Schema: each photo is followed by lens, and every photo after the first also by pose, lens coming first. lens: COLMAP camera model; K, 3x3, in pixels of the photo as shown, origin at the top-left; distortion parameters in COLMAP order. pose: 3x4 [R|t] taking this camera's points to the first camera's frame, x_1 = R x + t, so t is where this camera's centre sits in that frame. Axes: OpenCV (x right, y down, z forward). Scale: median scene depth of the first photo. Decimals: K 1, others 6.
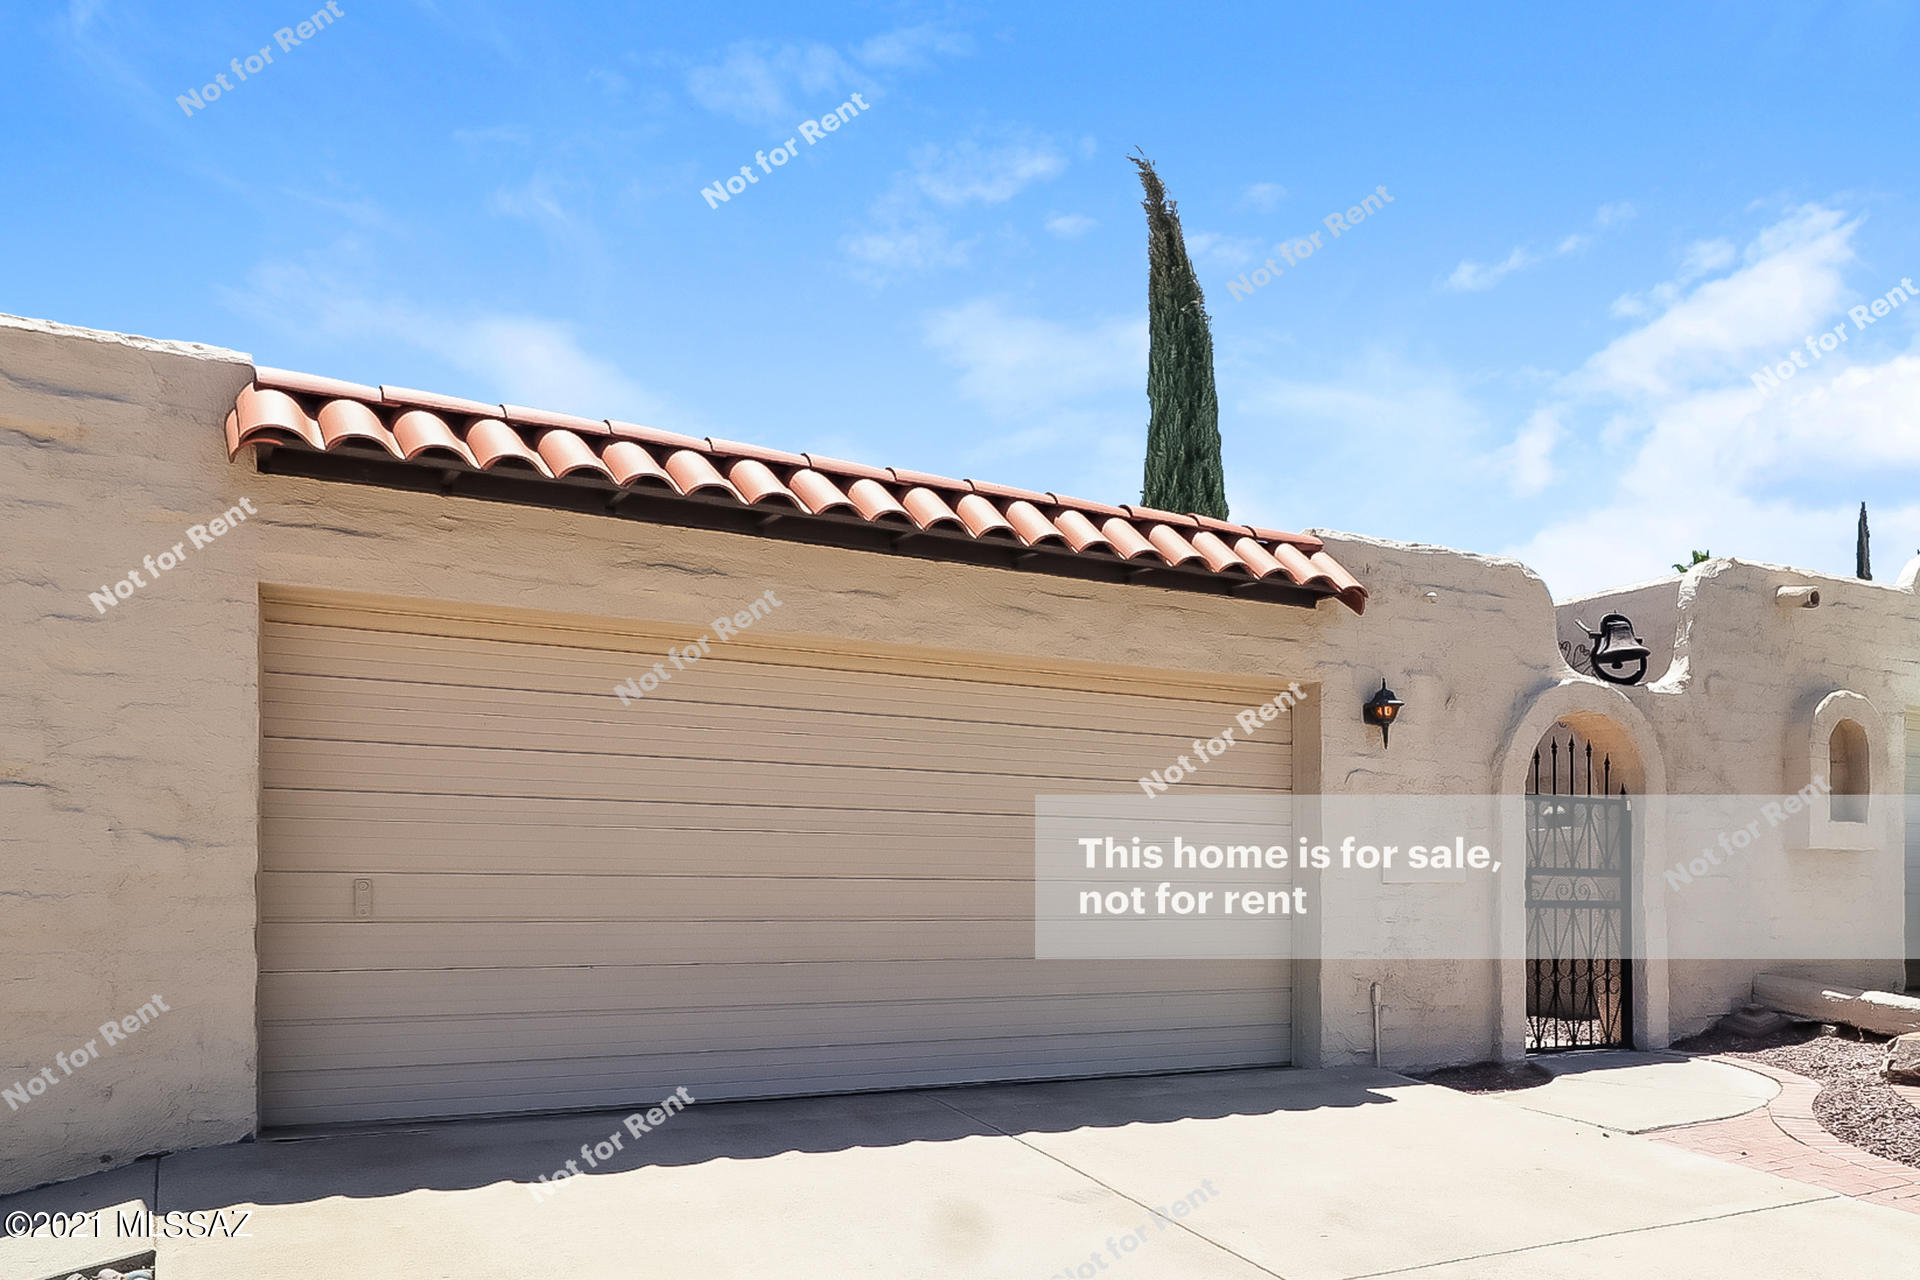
lens RADIAL K [[1192.2, 0, 960.9], [0, 1192.2, 628.4], [0, 0, 1]] dist [0.000695, -0.001361]
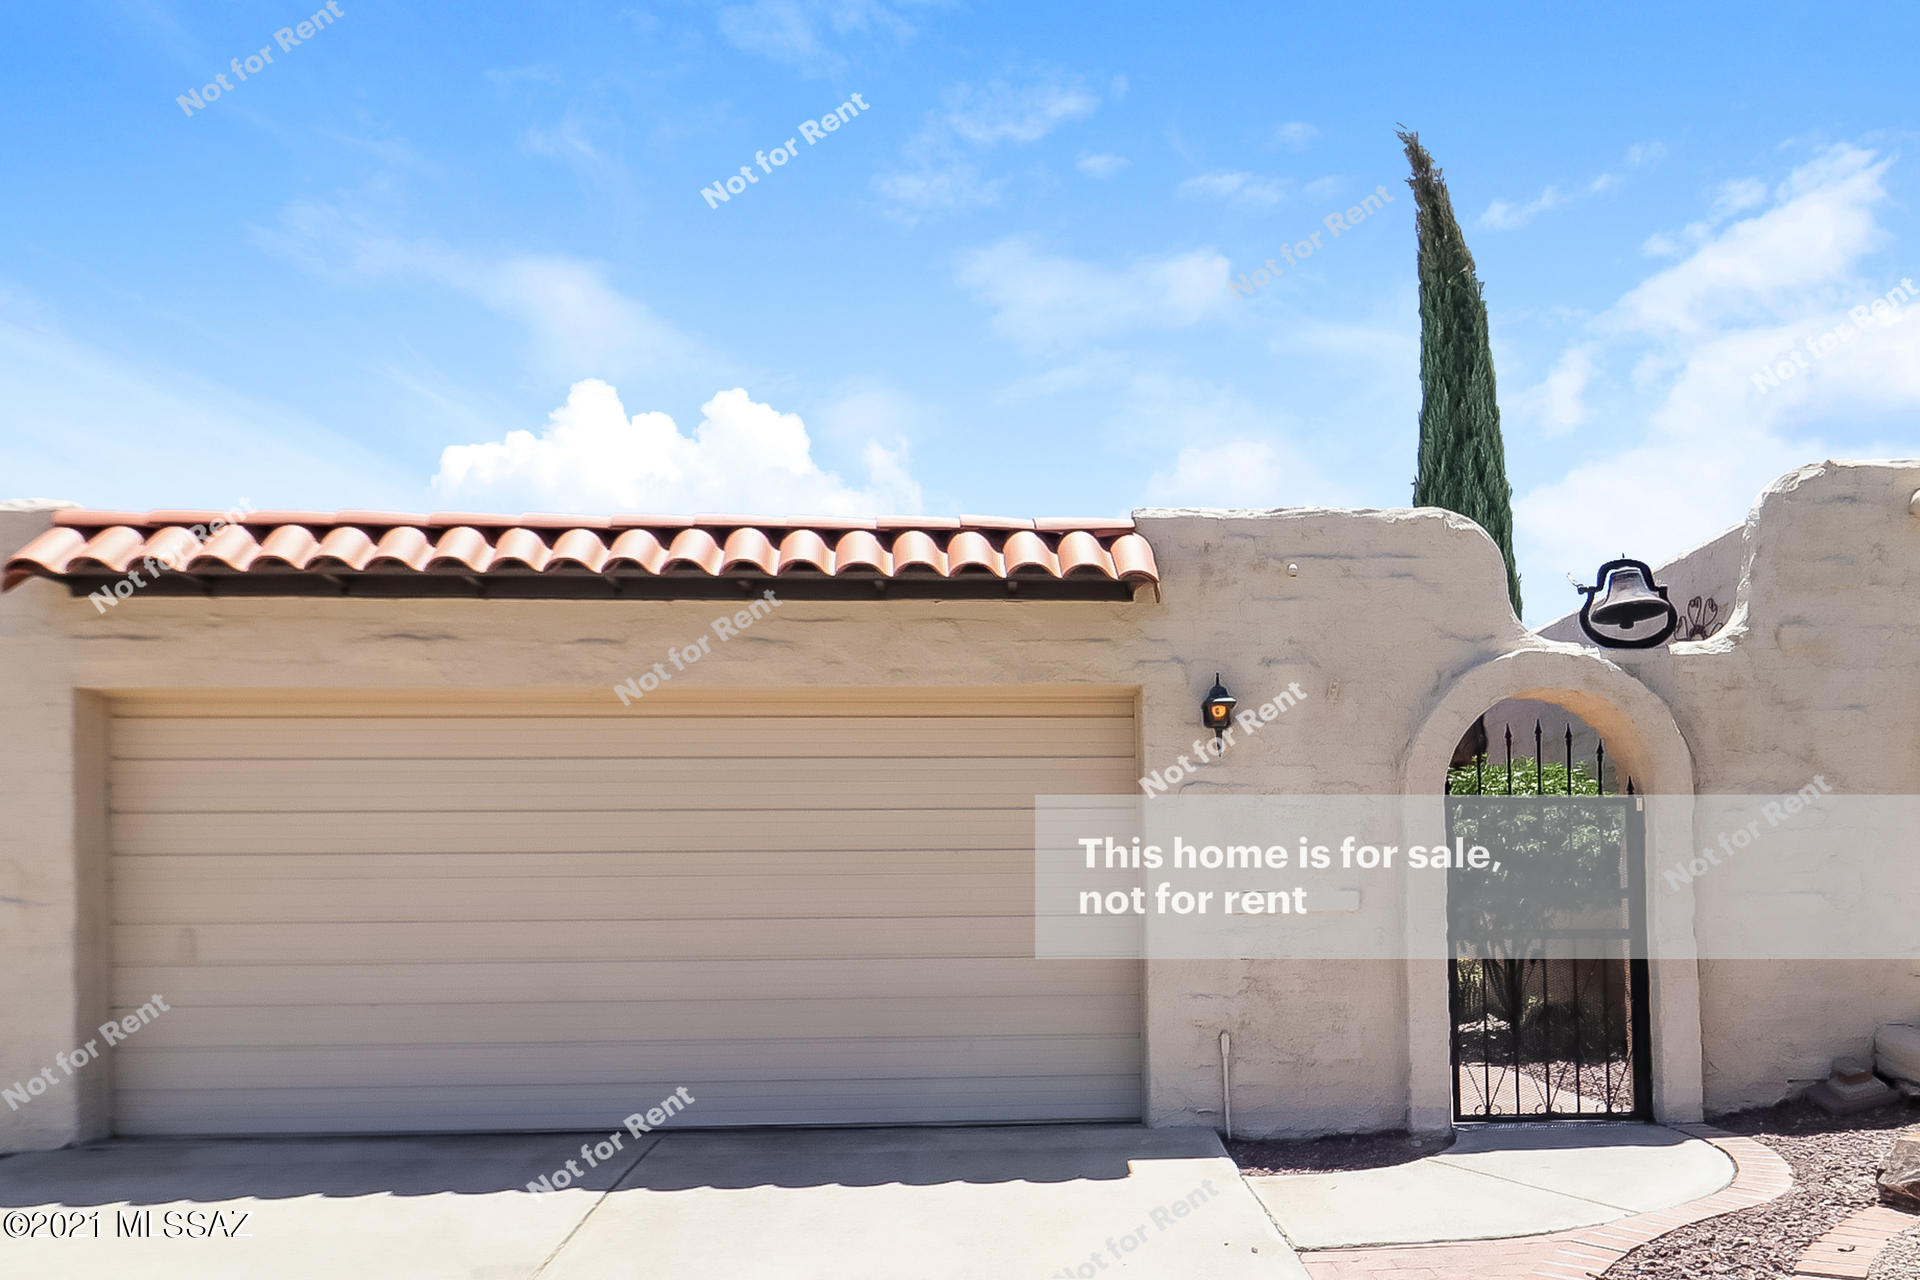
lens RADIAL K [[1138.4, 0, 960.0], [0, 1138.4, 640.0], [0, 0, 1]] dist [-0.004303, 0.001228]
pose [[0.927810, -0.104826, -0.358022, 0.446088], [0.096261, 0.994482, -0.041718, 0.032401], [0.360419, 0.004242, 0.932781, 0.157975]]
